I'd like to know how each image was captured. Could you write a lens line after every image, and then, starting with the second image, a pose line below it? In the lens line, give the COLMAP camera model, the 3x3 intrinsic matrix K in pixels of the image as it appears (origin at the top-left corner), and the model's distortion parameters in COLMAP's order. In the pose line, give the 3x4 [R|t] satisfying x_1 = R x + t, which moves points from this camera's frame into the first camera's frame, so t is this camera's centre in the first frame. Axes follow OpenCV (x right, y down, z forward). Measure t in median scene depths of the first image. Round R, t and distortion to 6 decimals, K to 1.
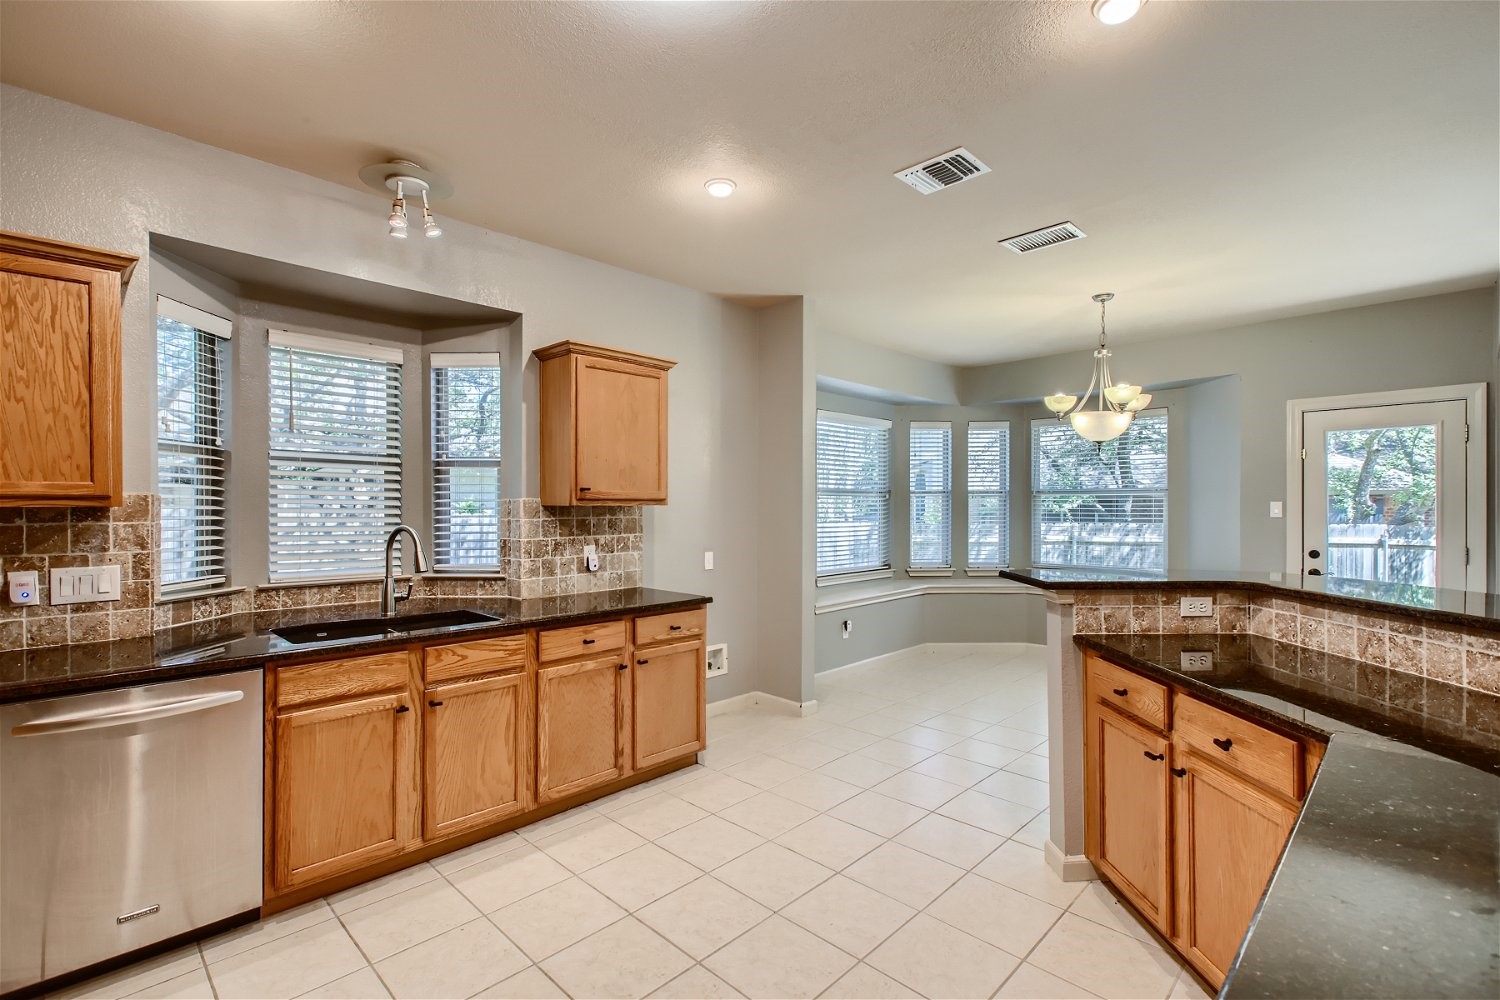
lens RADIAL K [[678.1, 0, 747.8], [0, 678.1, 504.8], [0, 0, 1]] dist [0.006532, -0.001164]
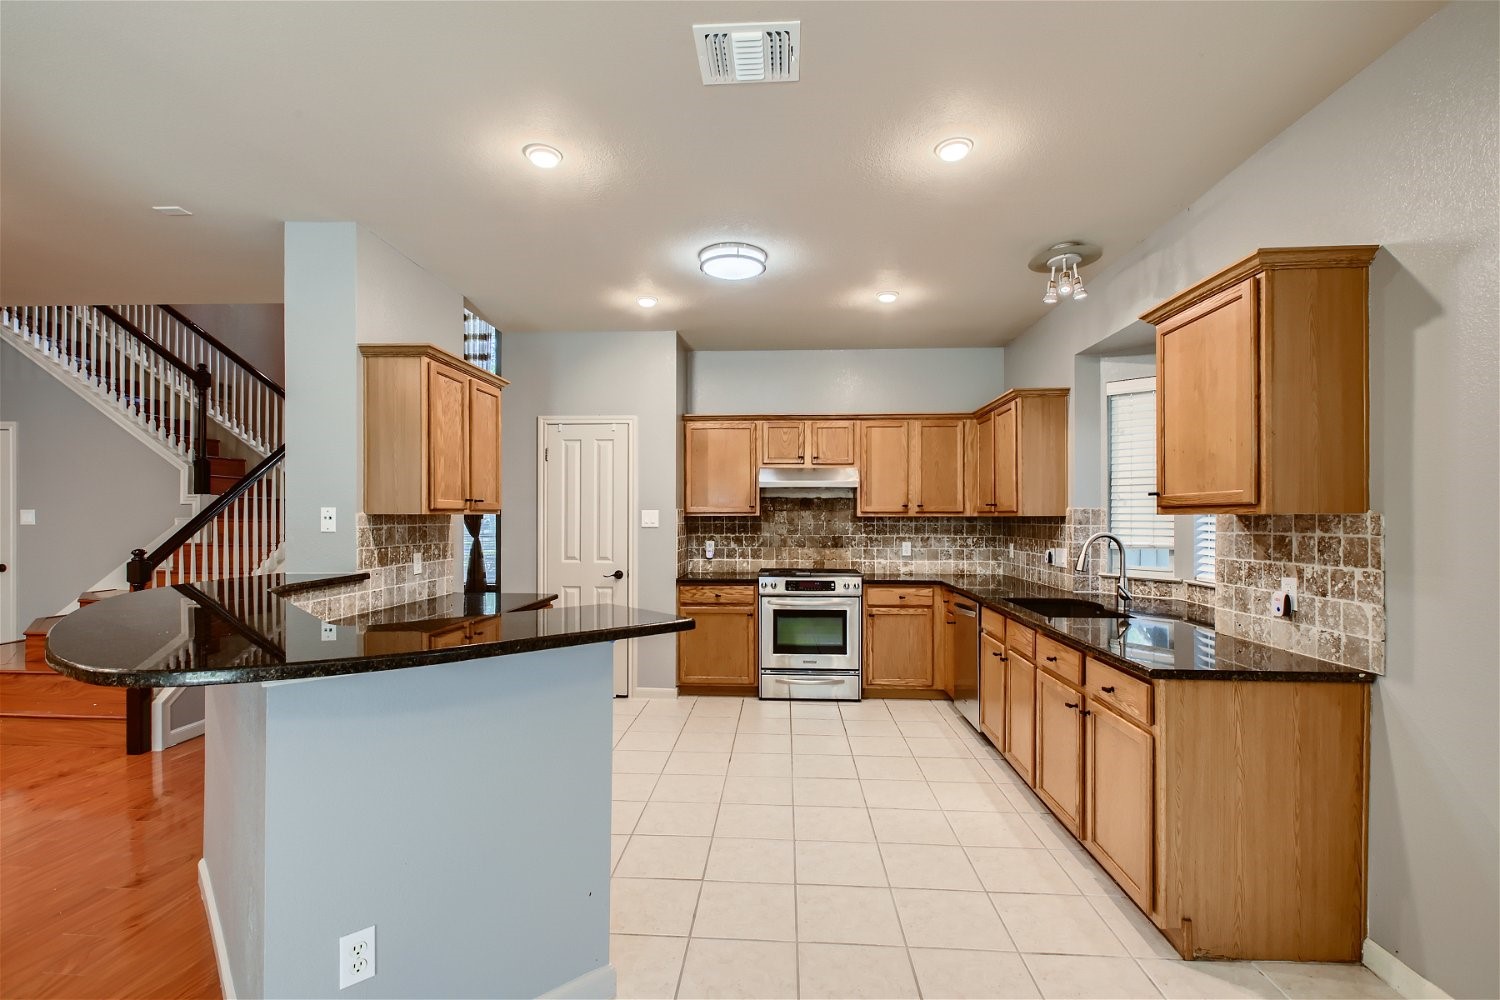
lens RADIAL K [[678.1, 0, 747.5], [0, 678.1, 514.8], [0, 0, 1]] dist [0.006532, -0.001164]
pose [[-0.751477, -0.001384, -0.659758, 0.604499], [0.001784, 0.999990, -0.004129, 0.003382], [0.659757, -0.004279, -0.751466, 1.222802]]
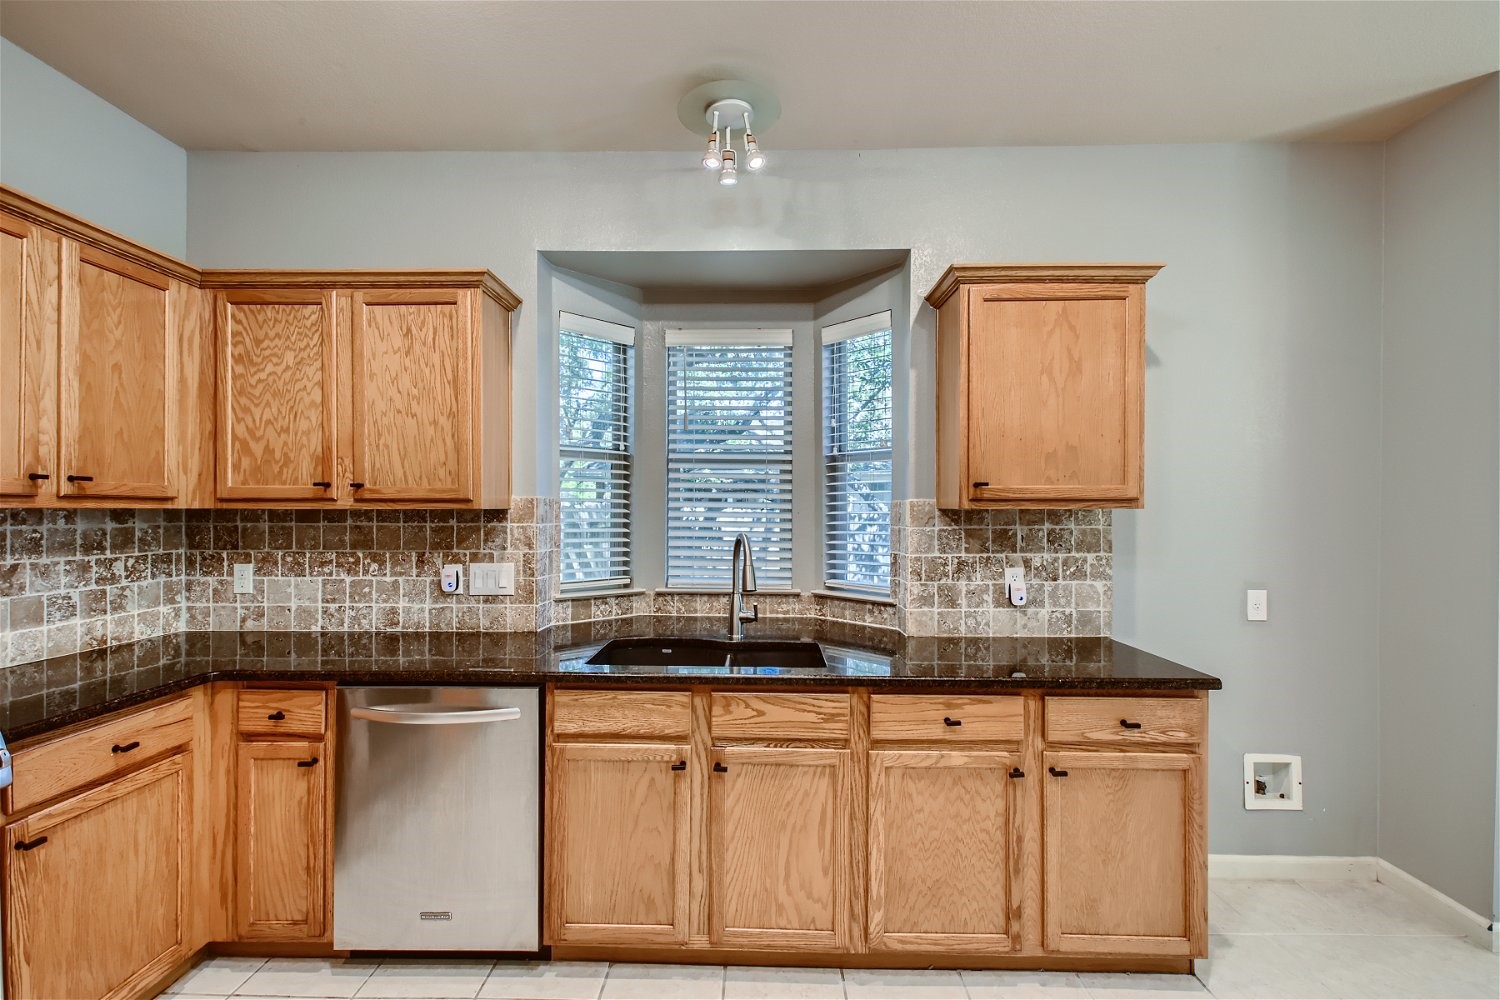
lens RADIAL K [[678.1, 0, 747.2], [0, 678.1, 508.7], [0, 0, 1]] dist [0.006532, -0.001164]
pose [[0.686035, -0.000813, -0.727569, 0.083055], [-0.000854, 0.999998, -0.001923, 0.002593], [0.727568, 0.001940, 0.686032, 0.362207]]
